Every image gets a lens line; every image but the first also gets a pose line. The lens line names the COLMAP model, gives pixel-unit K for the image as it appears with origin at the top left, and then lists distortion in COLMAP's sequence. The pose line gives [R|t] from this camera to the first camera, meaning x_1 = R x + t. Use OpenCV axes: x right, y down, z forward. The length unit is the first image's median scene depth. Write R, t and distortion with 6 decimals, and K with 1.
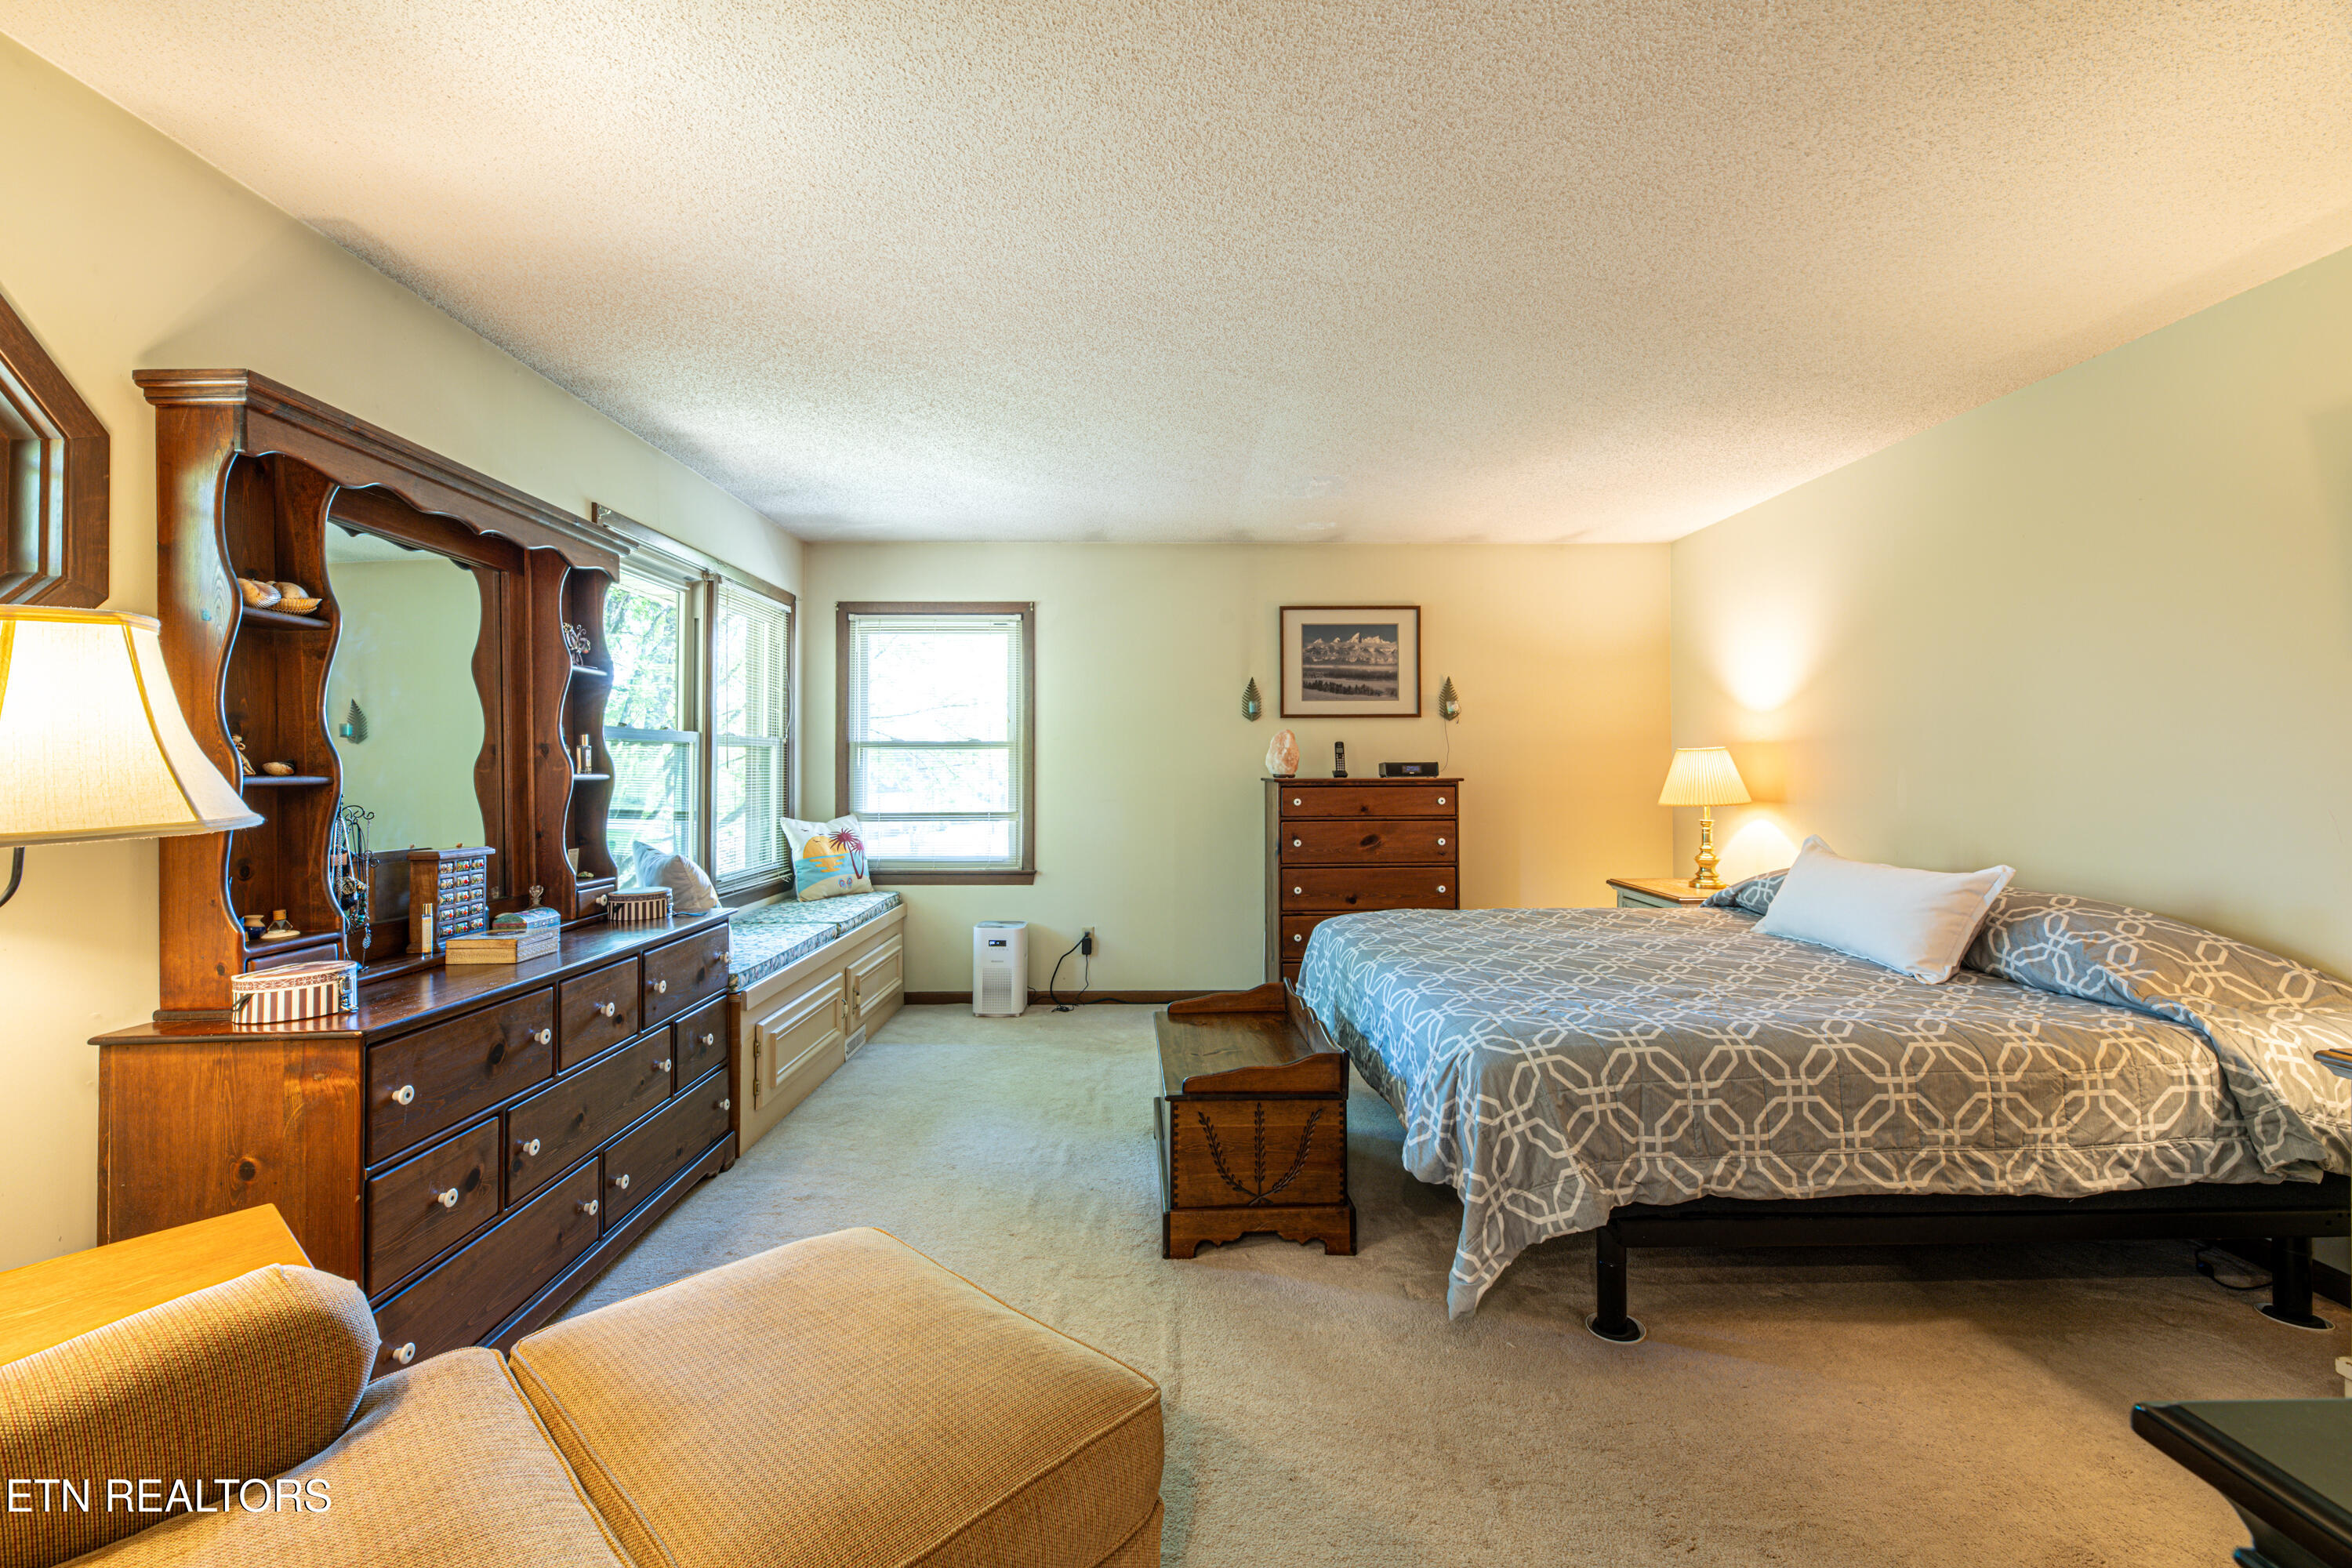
lens RADIAL K [[979.7, 0, 1161.5], [0, 979.7, 743.9], [0, 0, 1]] dist [0.001727, 0.001179]
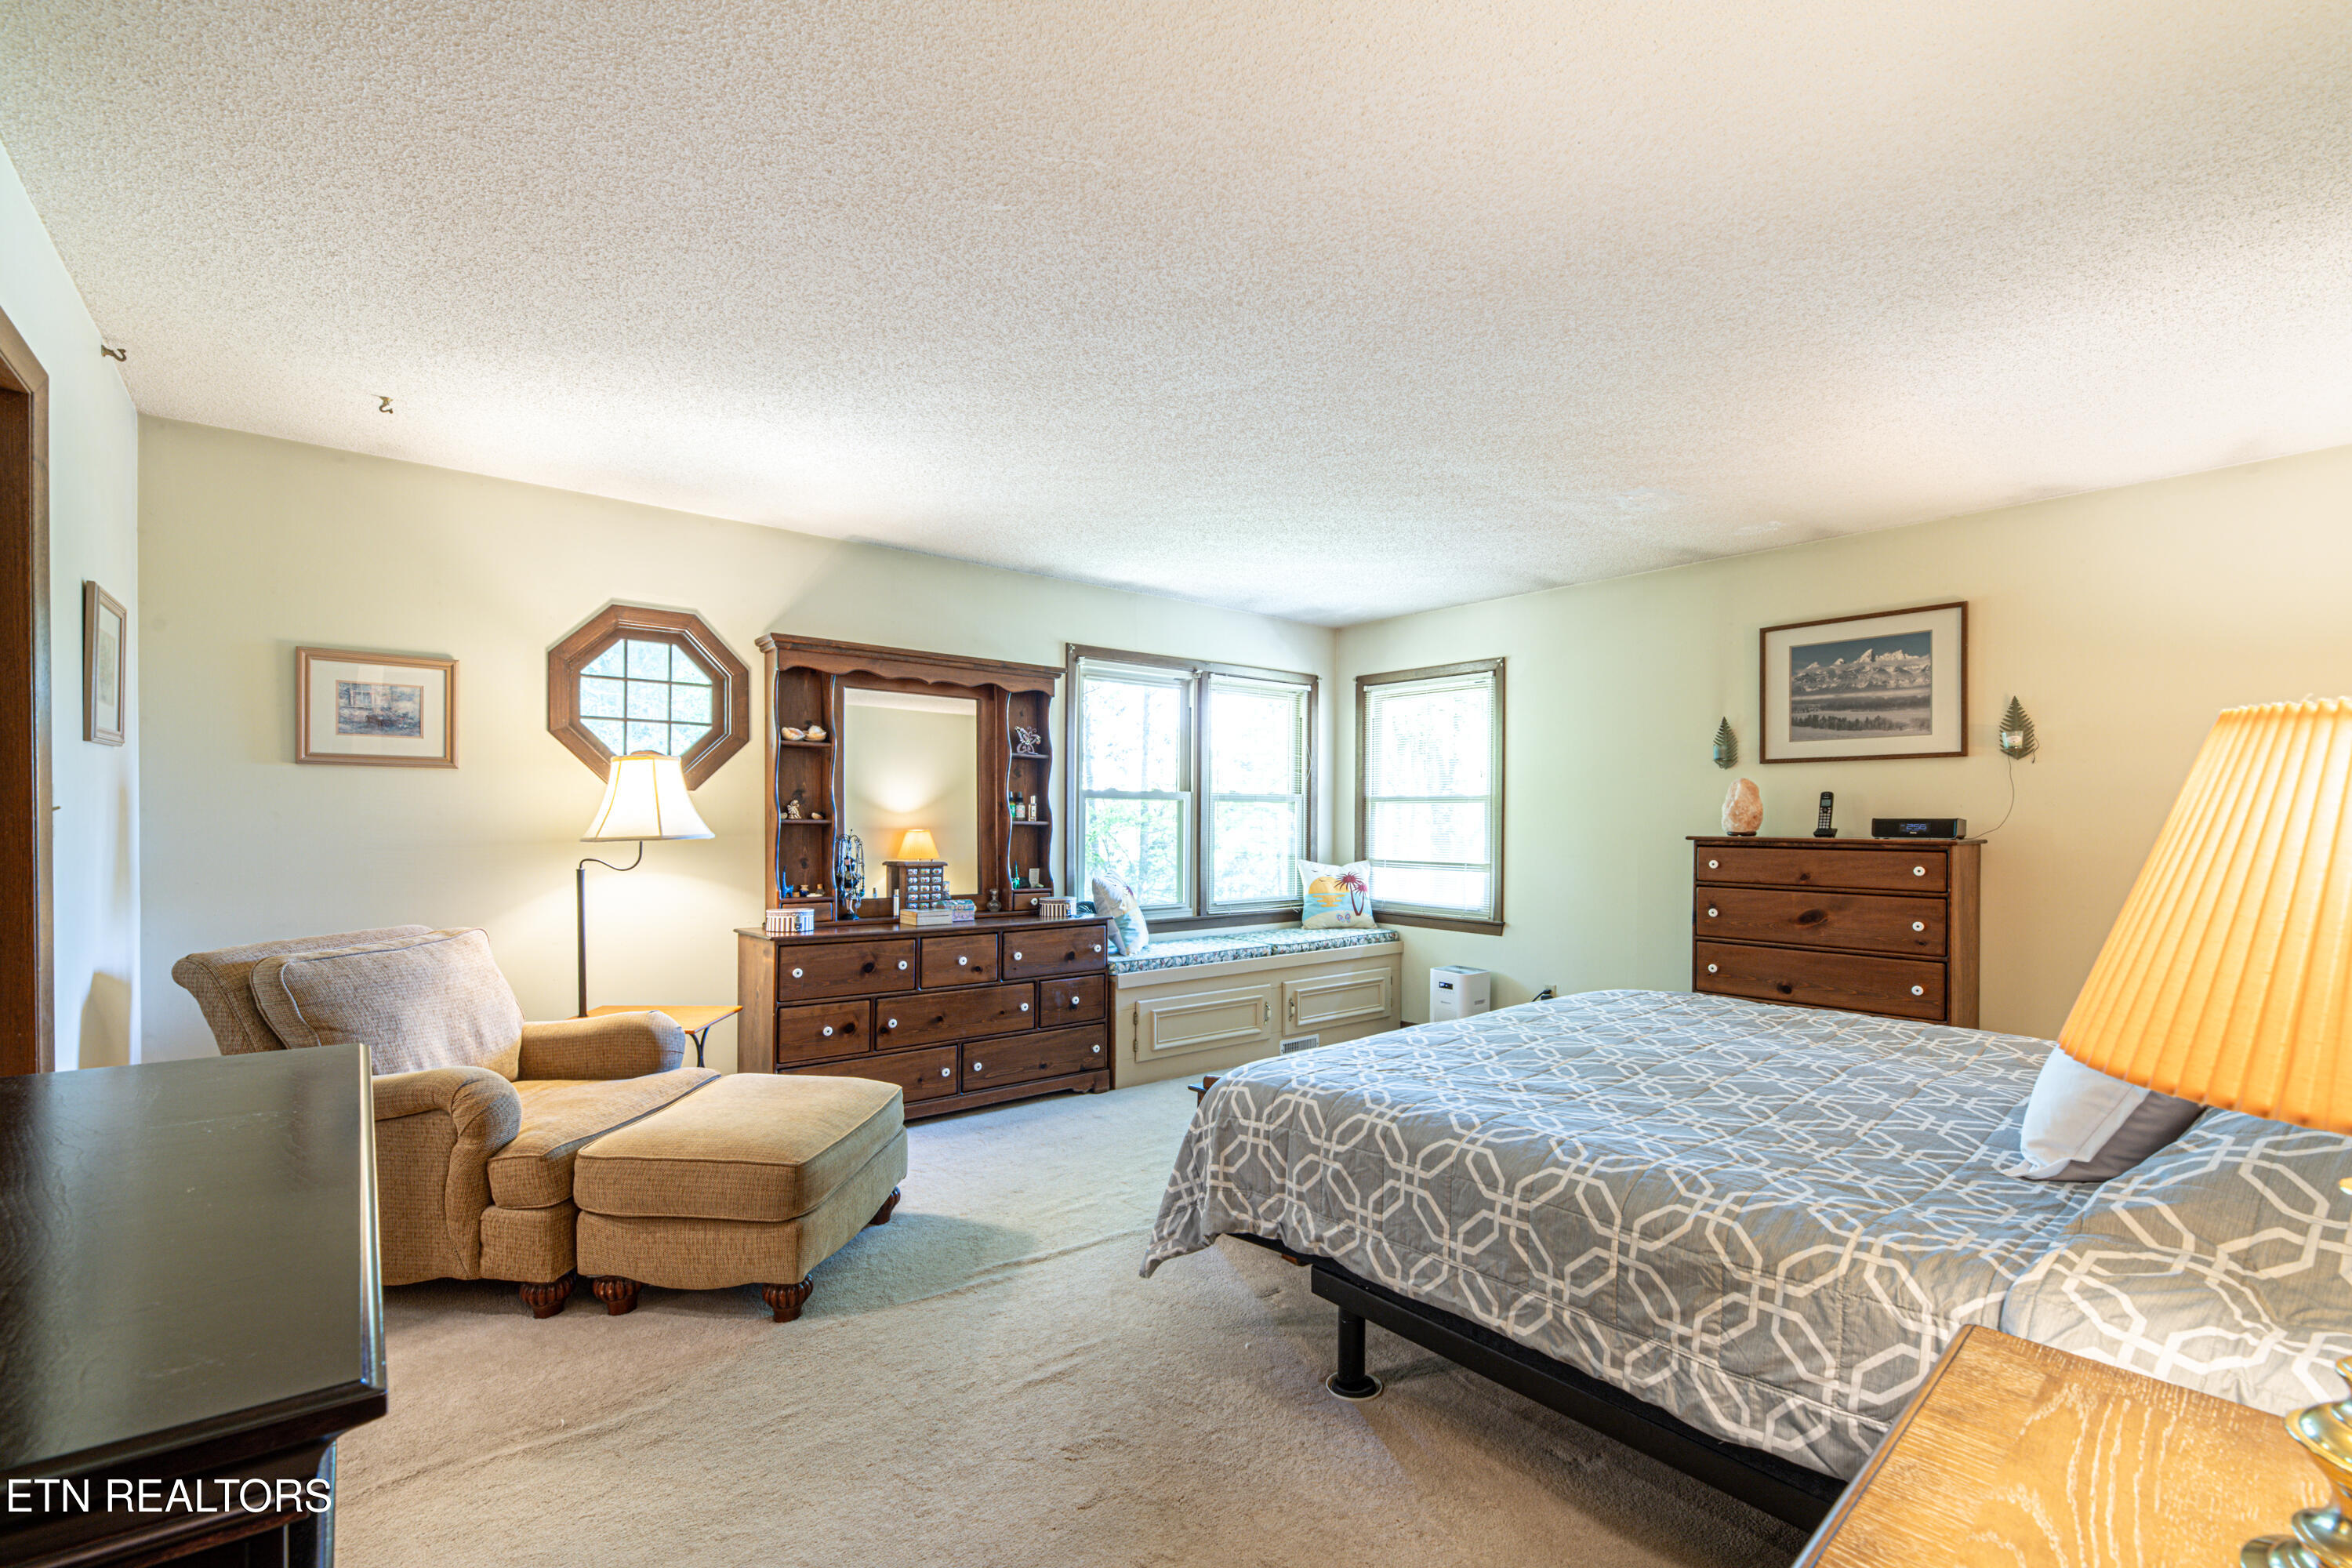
lens RADIAL K [[979.7, 0, 1181.9], [0, 979.7, 816.6], [0, 0, 1]] dist [0.001727, 0.001179]
pose [[0.647732, 0.006874, -0.761837, 0.755813], [0.009179, 0.999816, 0.016826, -0.000685], [0.761813, -0.017892, 0.647550, 0.159850]]
